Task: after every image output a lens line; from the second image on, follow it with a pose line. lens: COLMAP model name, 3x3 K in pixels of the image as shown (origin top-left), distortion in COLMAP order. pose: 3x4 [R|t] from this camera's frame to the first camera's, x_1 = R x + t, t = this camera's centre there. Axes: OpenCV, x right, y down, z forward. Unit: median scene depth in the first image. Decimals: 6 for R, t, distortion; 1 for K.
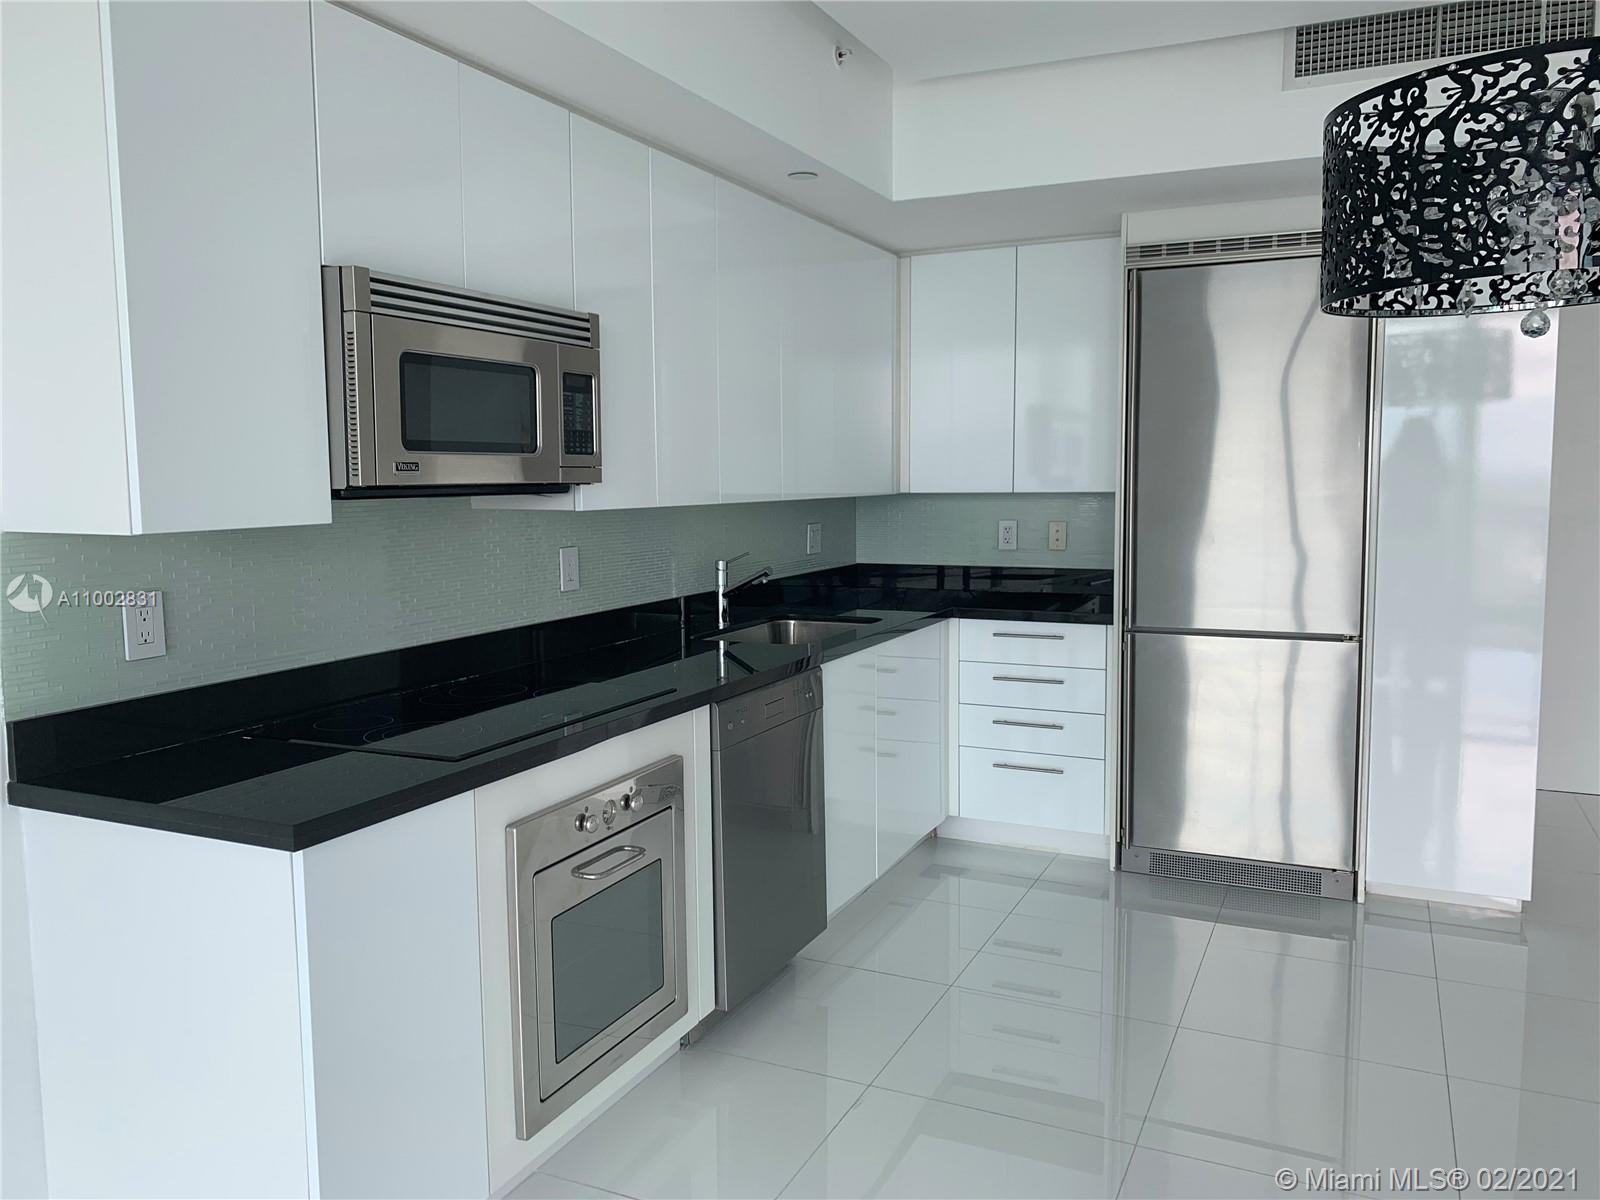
lens RADIAL K [[1225.7, 0, 770.7], [0, 1225.7, 595.8], [0, 0, 1]] dist [0.025813, -0.054535]
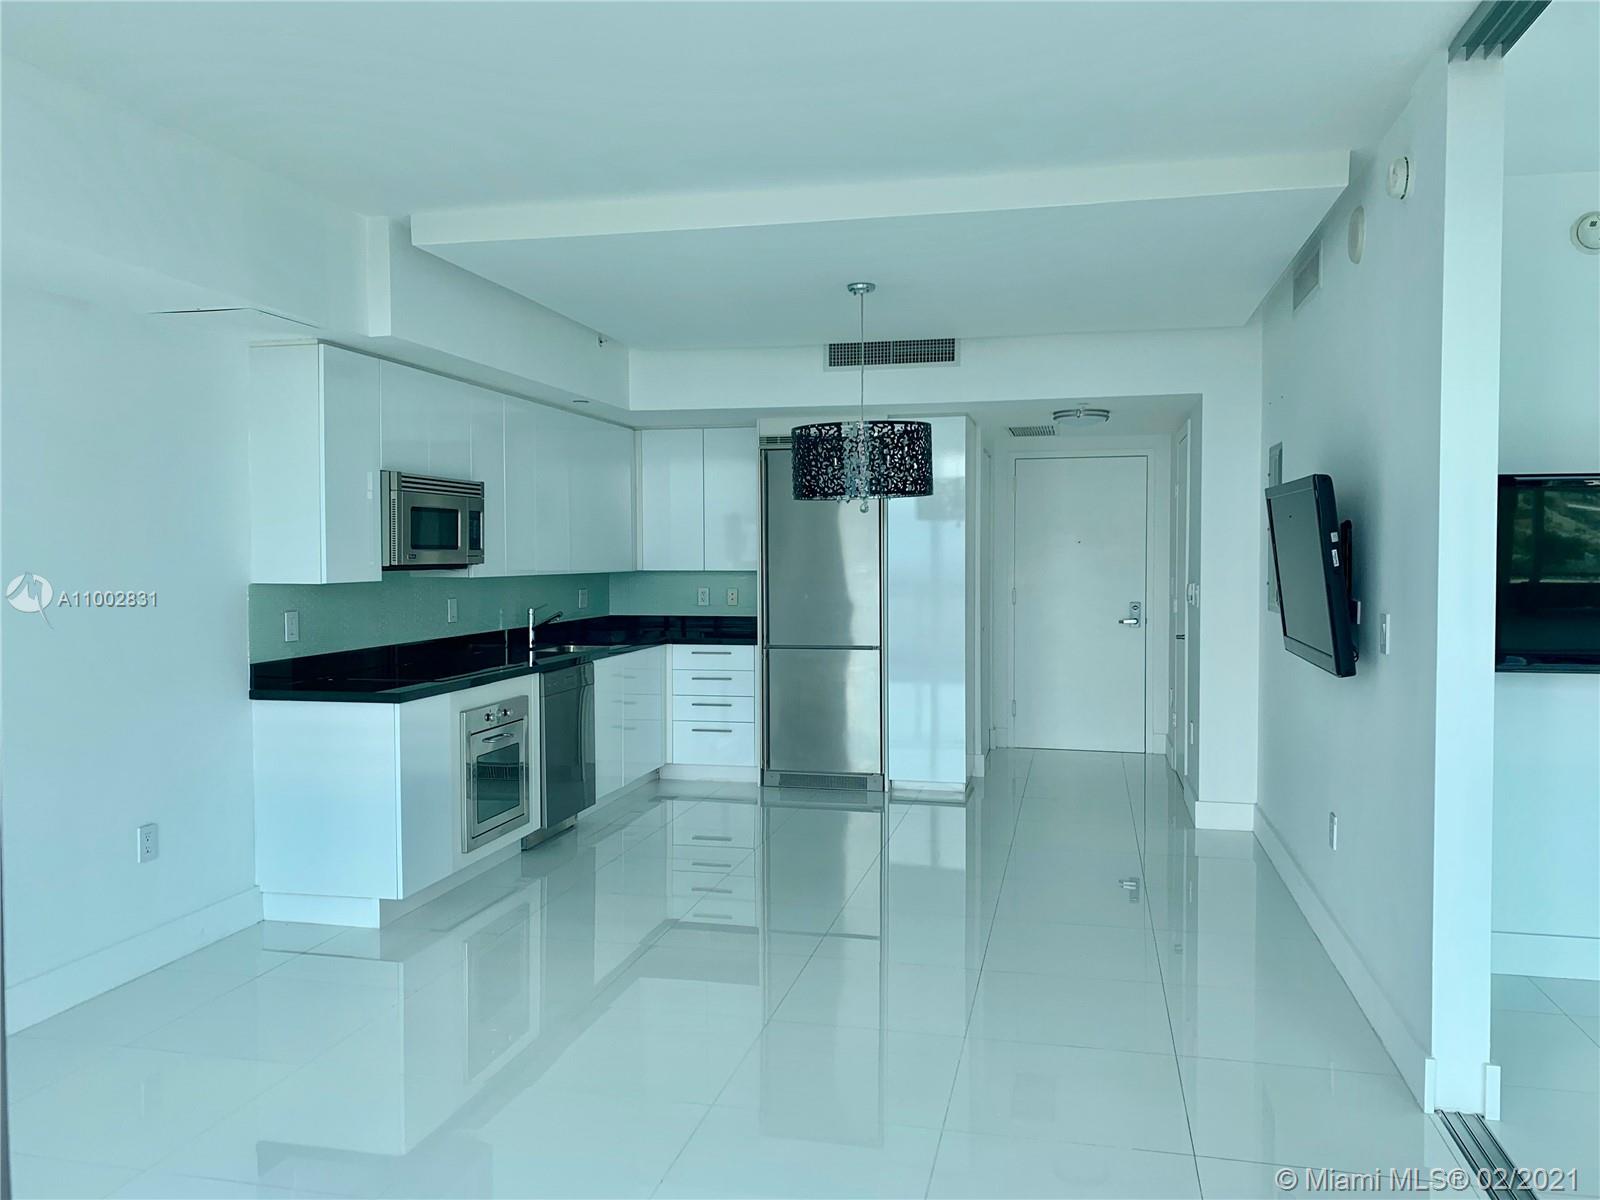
lens RADIAL K [[1226.4, 0, 810.0], [0, 1226.4, 594.8], [0, 0, 1]] dist [0.030329, -0.052219]
pose [[0.972108, 0.000553, 0.234531, -0.078989], [0.015017, 0.997799, -0.064596, 0.084601], [-0.234051, 0.066316, 0.969960, -0.940240]]
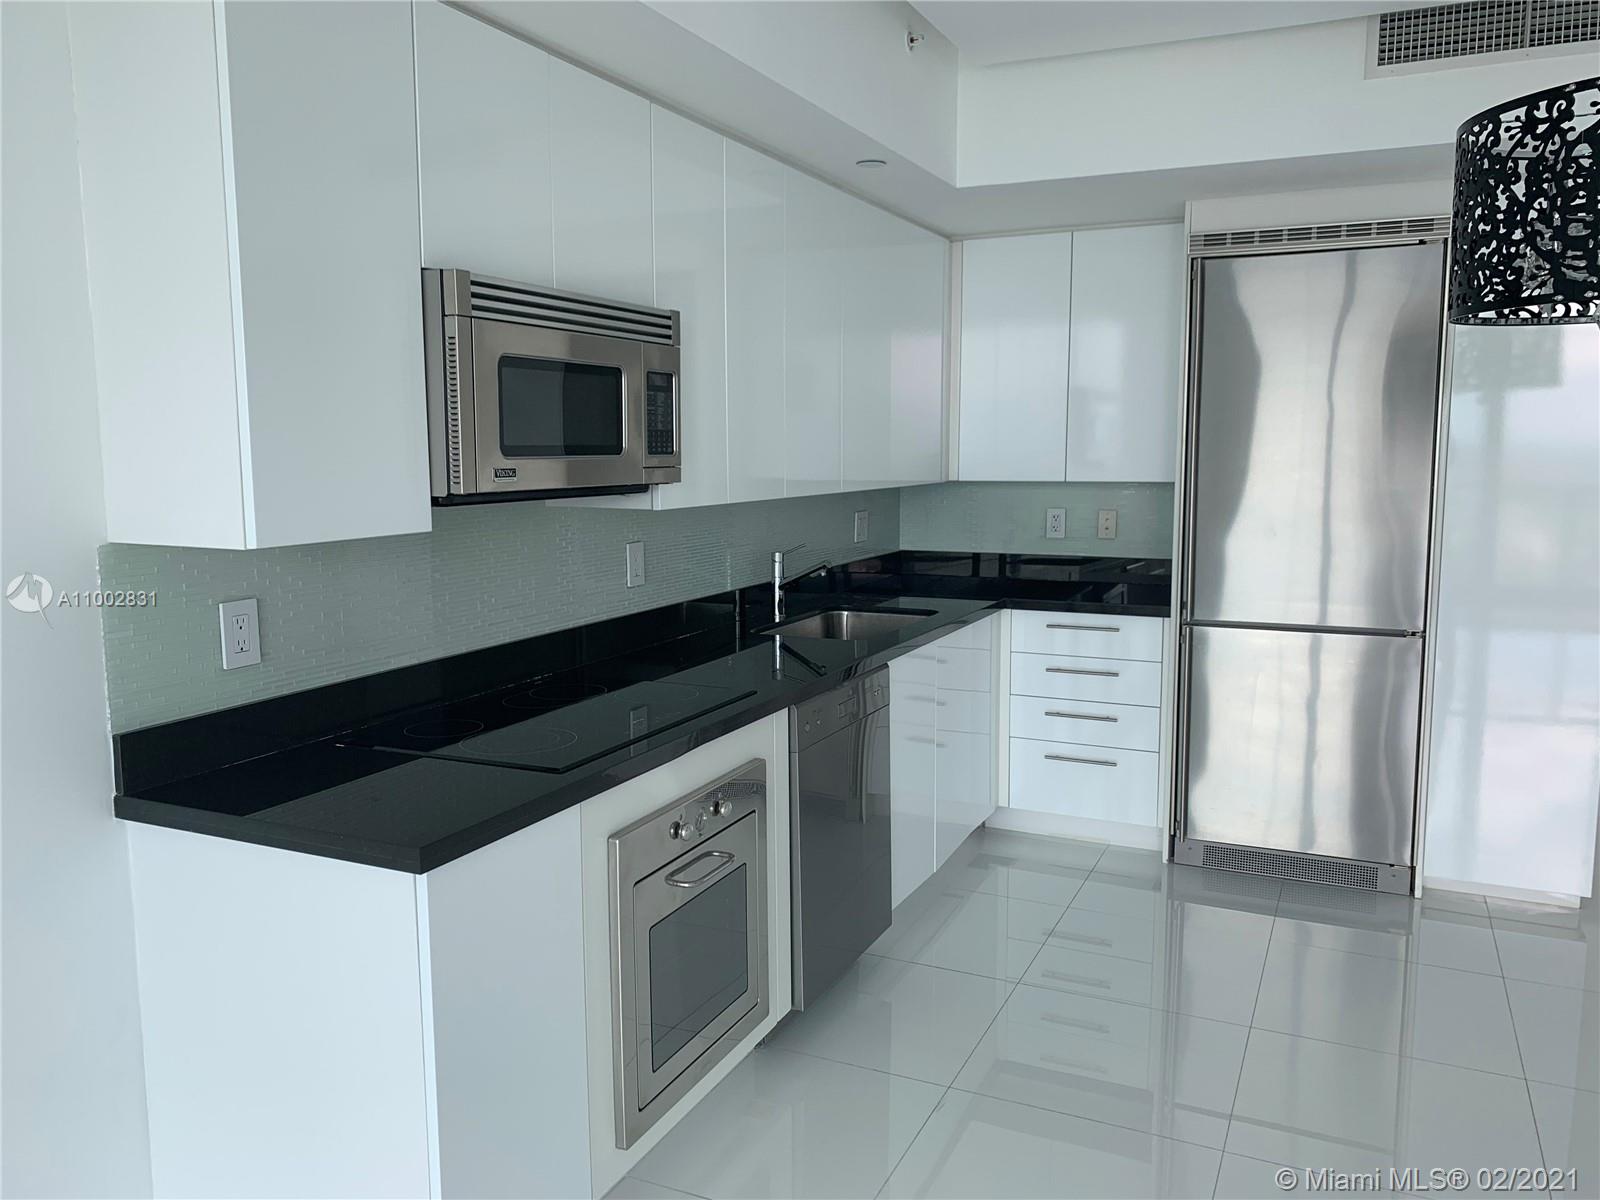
lens RADIAL K [[1225.7, 0, 770.7], [0, 1225.7, 595.8], [0, 0, 1]] dist [0.025813, -0.054535]
pose [[0.999989, 0.004558, 0.000901, -0.057132], [-0.004579, 0.999669, 0.025323, -0.022257], [-0.000785, -0.025327, 0.999679, 0.008802]]
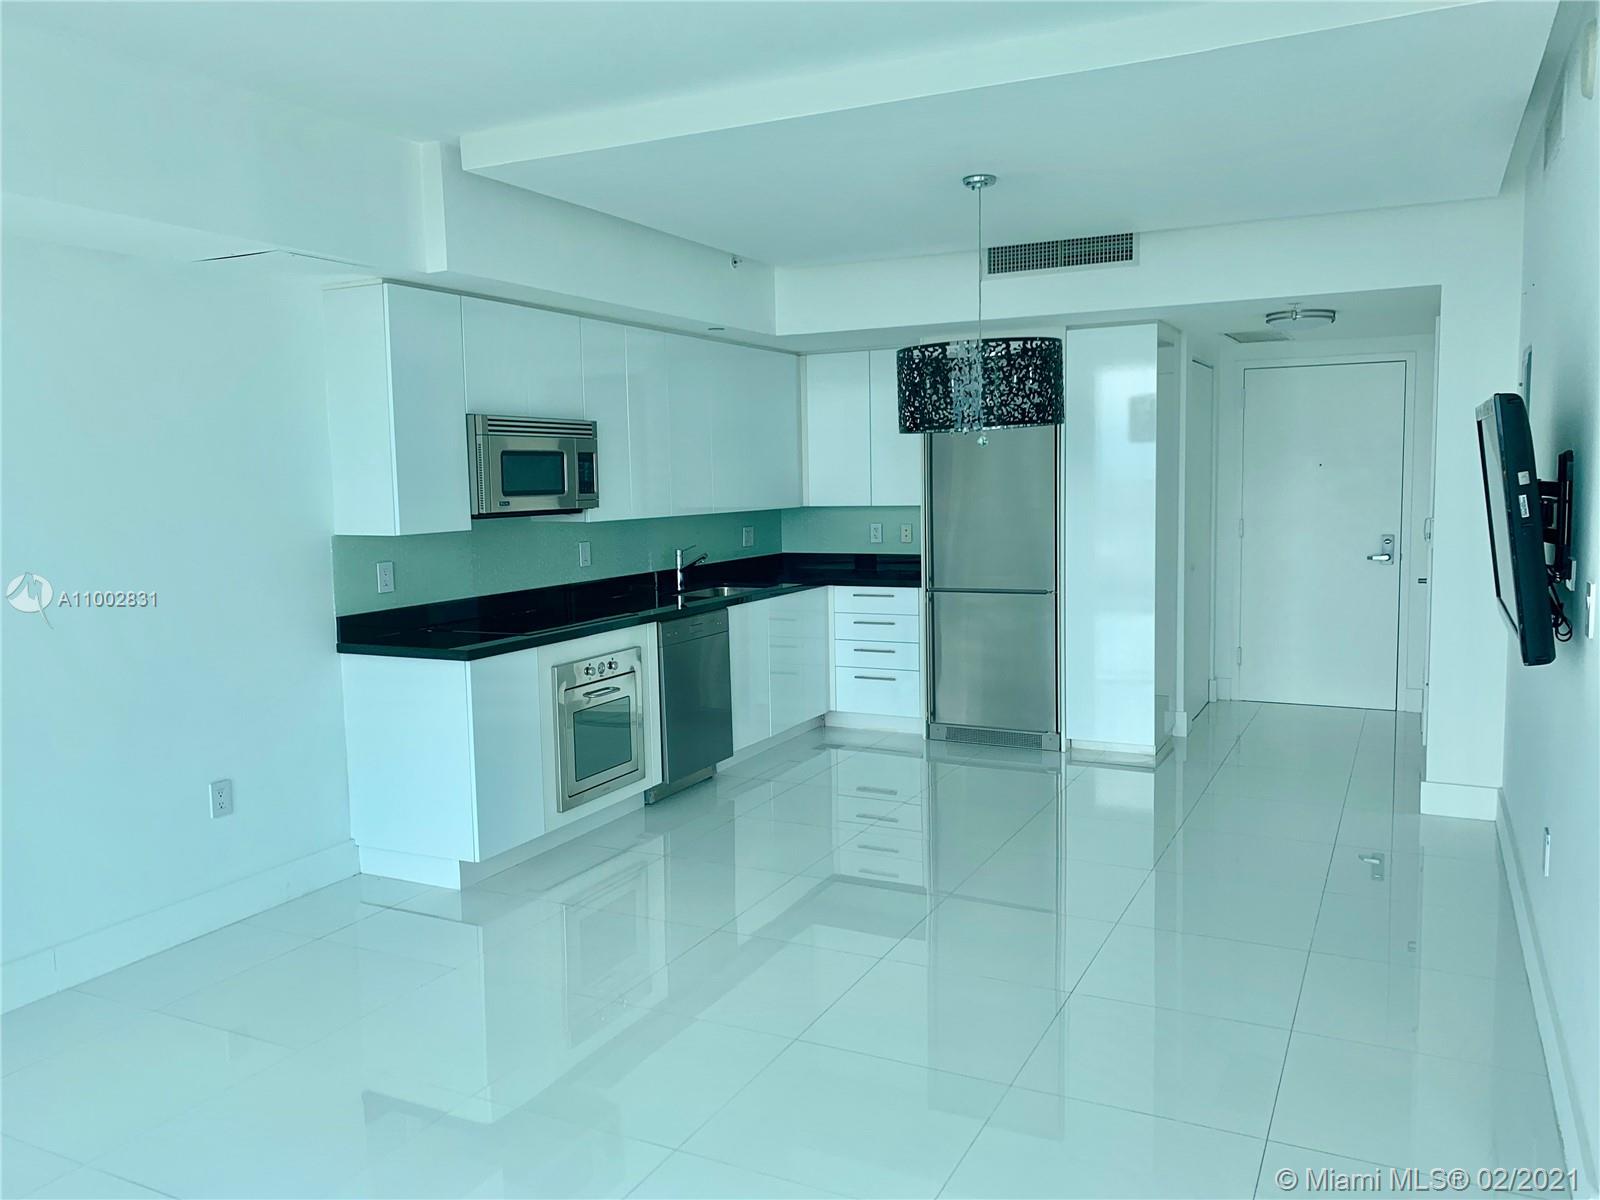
lens RADIAL K [[1226.1, 0, 800.0], [0, 1226.1, 600.0], [0, 0, 1]] dist [0.037890, -0.068801]
pose [[0.999925, -0.008279, -0.009038, 0.167548], [0.008310, 0.999960, 0.003345, 0.042585], [0.009010, -0.003420, 0.999954, -0.799976]]
